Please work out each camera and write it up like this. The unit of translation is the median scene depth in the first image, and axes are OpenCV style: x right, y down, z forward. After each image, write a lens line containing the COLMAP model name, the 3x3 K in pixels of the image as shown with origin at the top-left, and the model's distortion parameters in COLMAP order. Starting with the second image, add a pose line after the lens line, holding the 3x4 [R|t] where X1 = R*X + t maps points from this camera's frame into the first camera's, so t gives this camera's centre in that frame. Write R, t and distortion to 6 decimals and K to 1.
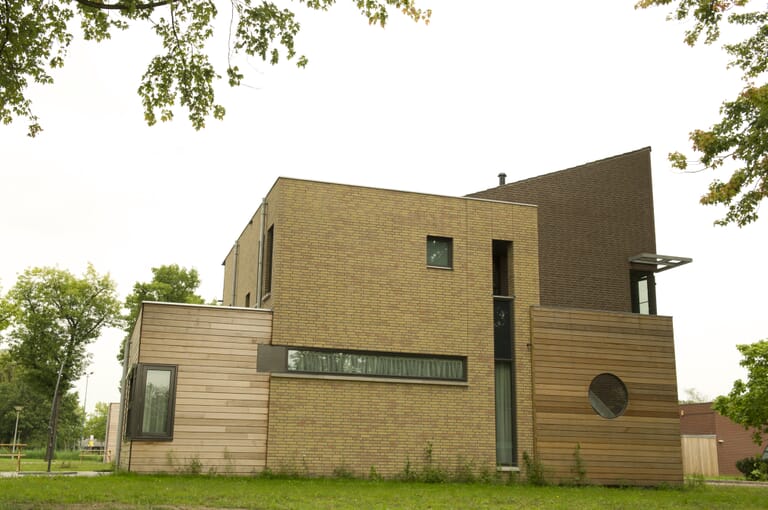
lens RADIAL K [[833.4, 0, 384.0], [0, 833.4, 255.0], [0, 0, 1]] dist [0.033020, 0.014675]
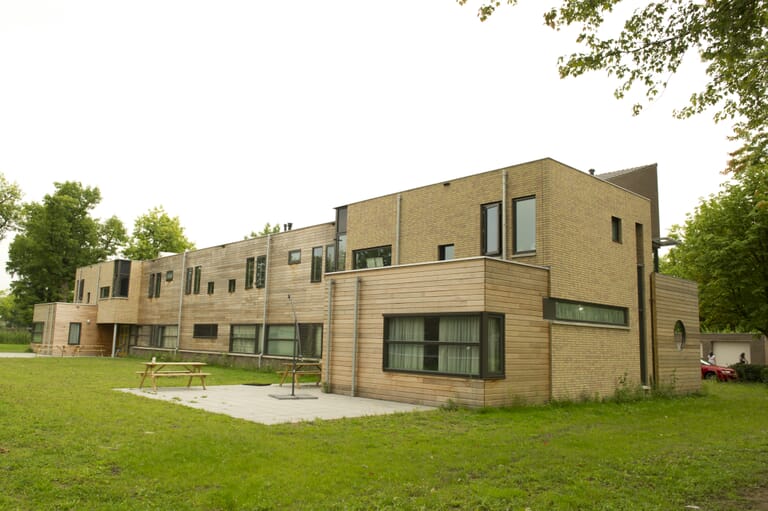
lens RADIAL K [[587.6, 0, 405.3], [0, 587.6, 259.9], [0, 0, 1]] dist [-0.003330, -0.001630]
pose [[0.895607, 0.067368, 0.439715, -0.660133], [-0.113908, 0.990241, 0.080295, 0.008041], [-0.430014, -0.122000, 0.894541, 0.308616]]
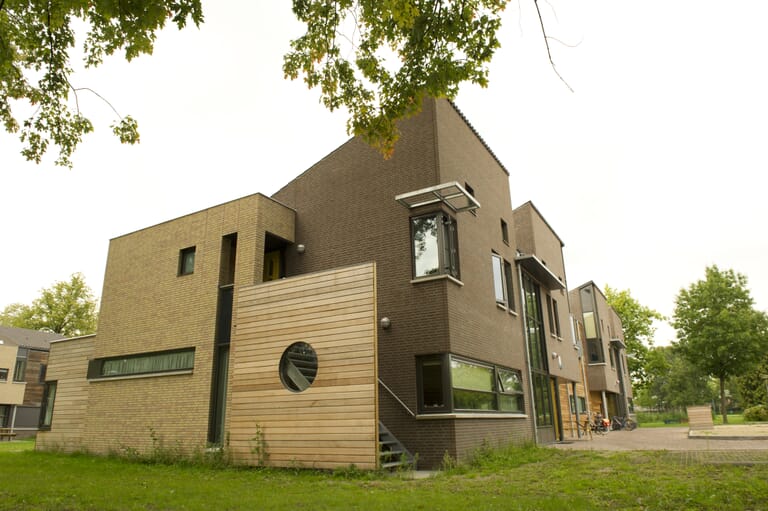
lens RADIAL K [[529.8, 0, 384.0], [0, 529.8, 255.5], [0, 0, 1]] dist [-0.035385, 0.000124]
pose [[0.659305, -0.257695, -0.706336, 0.795635], [0.206926, 0.965343, -0.159042, 0.169003], [0.722841, -0.041302, 0.689779, 0.707171]]
